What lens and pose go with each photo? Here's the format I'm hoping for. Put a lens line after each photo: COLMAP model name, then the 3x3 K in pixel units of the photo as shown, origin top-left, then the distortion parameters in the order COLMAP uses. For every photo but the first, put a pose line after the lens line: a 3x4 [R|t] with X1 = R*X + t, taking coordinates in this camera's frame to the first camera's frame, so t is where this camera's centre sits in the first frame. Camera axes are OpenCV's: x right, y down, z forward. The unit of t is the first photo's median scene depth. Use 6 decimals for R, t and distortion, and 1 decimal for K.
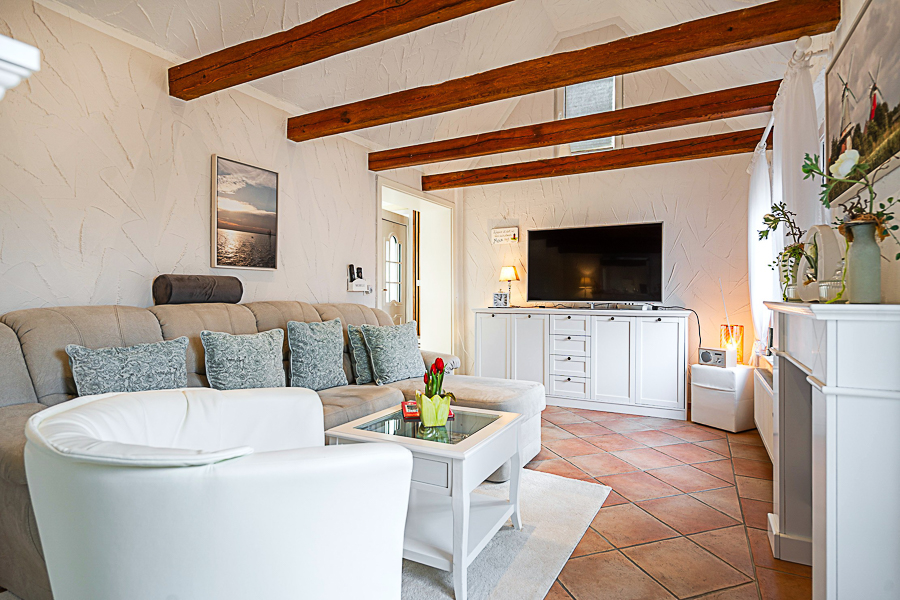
lens RADIAL K [[465.7, 0, 451.8], [0, 465.7, 296.0], [0, 0, 1]] dist [0.000607, -0.000039]
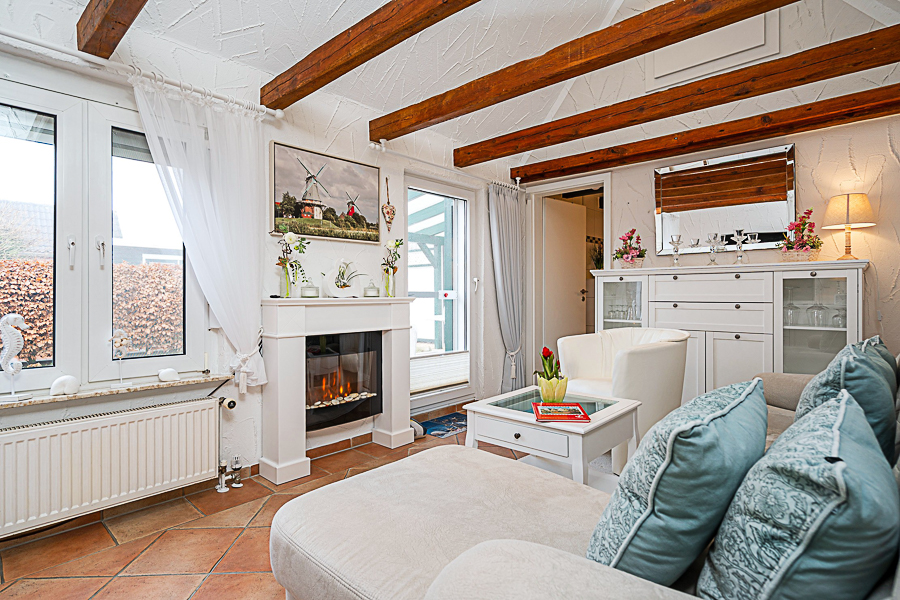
lens RADIAL K [[465.7, 0, 451.8], [0, 465.7, 296.0], [0, 0, 1]] dist [0.000607, -0.000039]
pose [[-0.968487, 0.003572, 0.249039, -0.043880], [0.004379, 0.999987, 0.002688, 0.001285], [-0.249027, 0.003693, -0.968490, 1.024231]]
